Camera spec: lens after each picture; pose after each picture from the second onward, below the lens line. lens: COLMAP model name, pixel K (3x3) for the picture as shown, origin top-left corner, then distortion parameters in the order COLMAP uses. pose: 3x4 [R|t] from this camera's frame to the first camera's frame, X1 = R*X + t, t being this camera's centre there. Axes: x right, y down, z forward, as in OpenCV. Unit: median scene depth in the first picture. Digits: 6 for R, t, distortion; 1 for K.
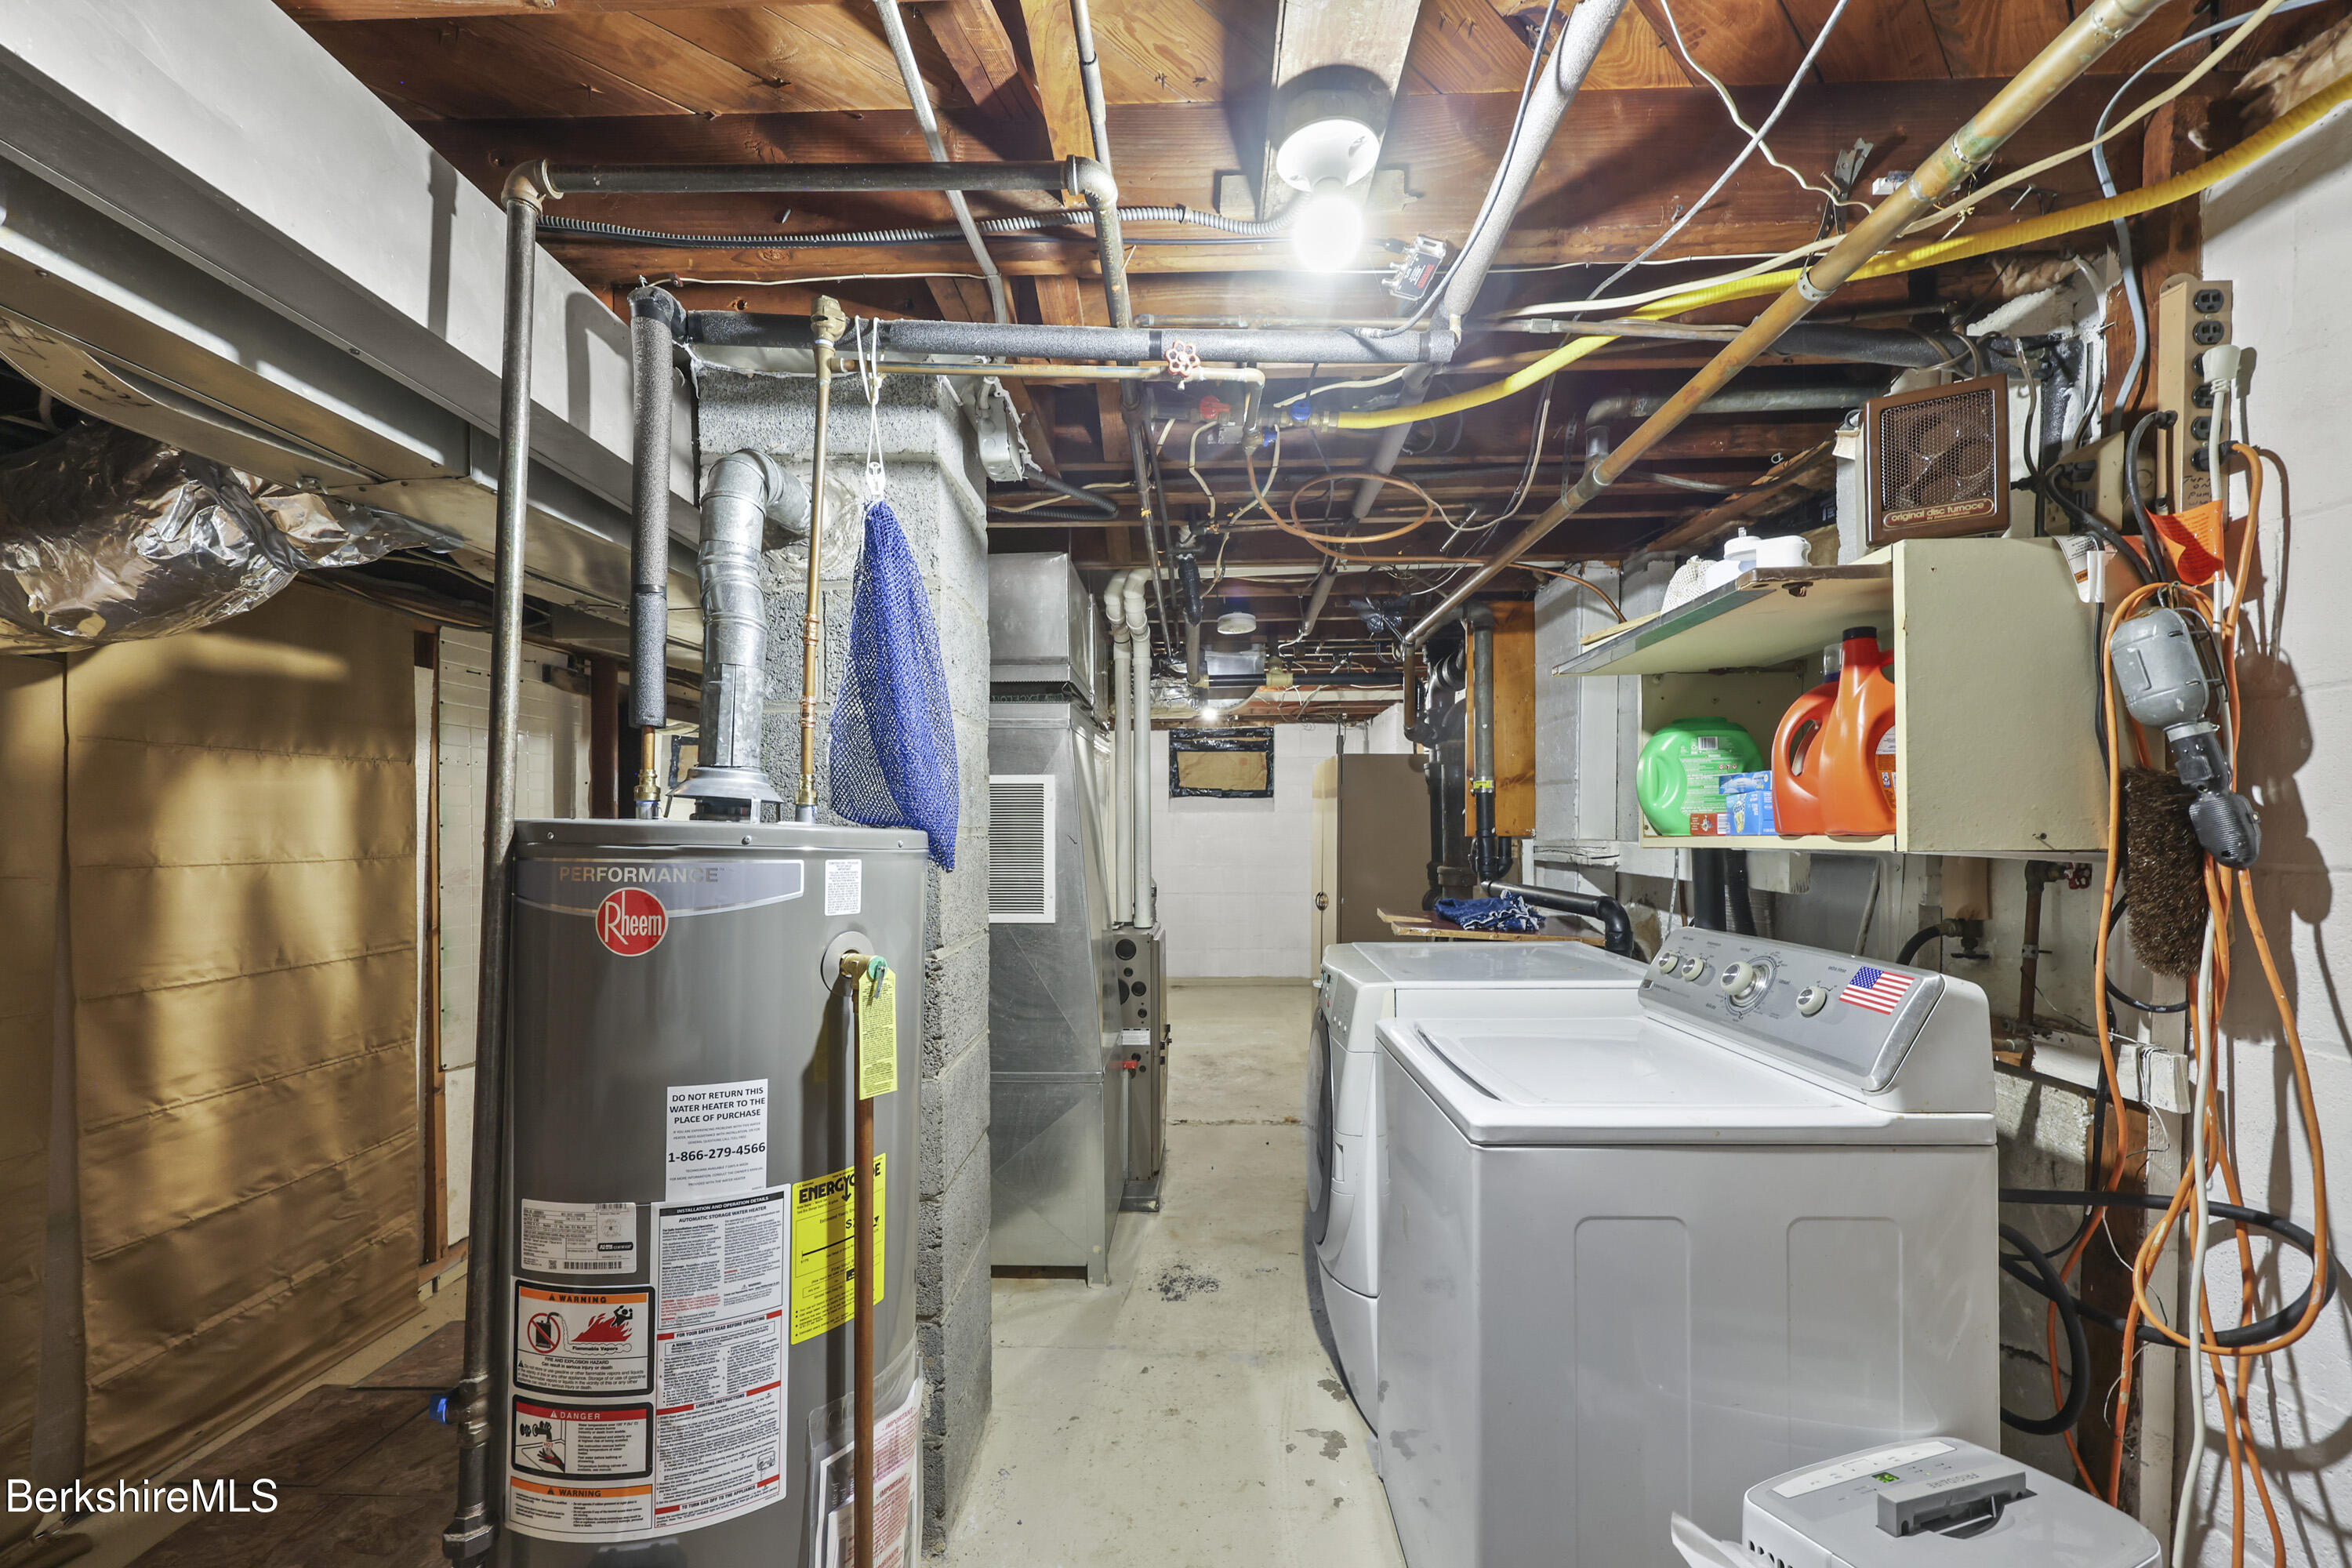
lens RADIAL K [[923.6, 0, 1175.1], [0, 923.6, 815.0], [0, 0, 1]] dist [-0.000030, -0.000060]
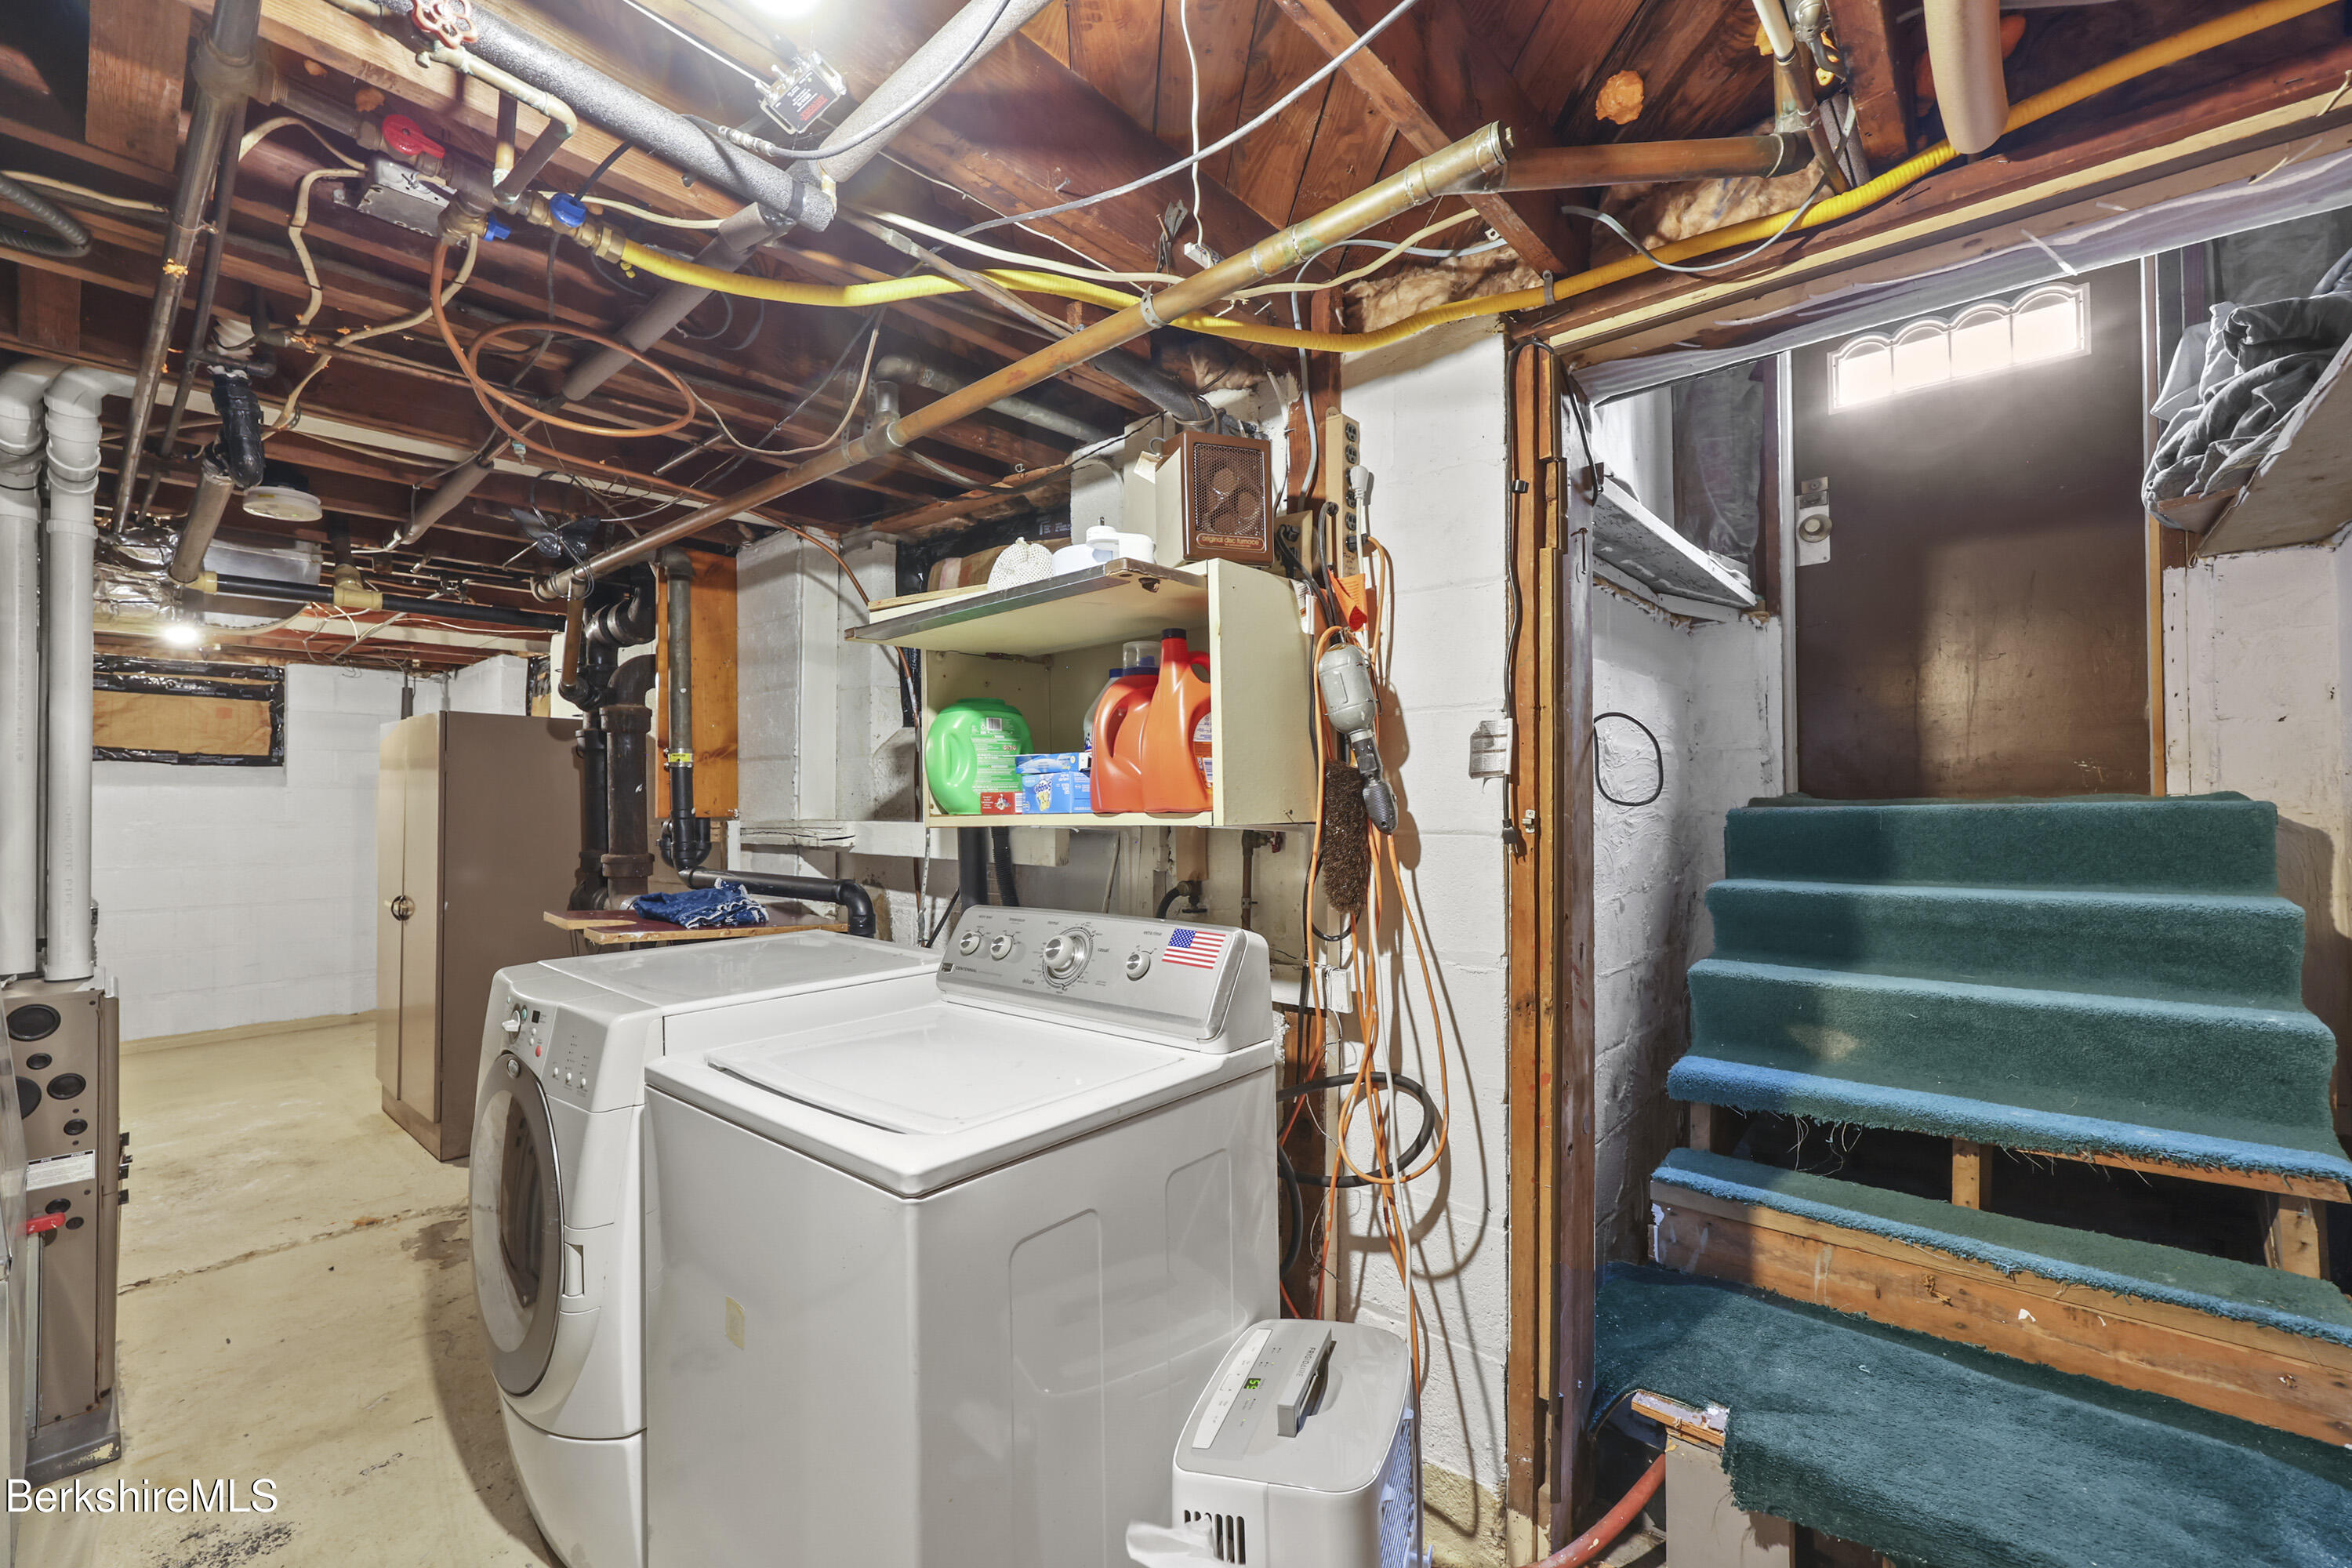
lens RADIAL K [[948.8, 0, 1176.0], [0, 948.8, 784.0], [0, 0, 1]] dist [0.001318, 0.000474]
pose [[0.649036, 0.015962, 0.760590, -0.092412], [-0.007361, 0.999865, -0.014702, 0.002737], [-0.760722, 0.003944, 0.649066, 0.162342]]
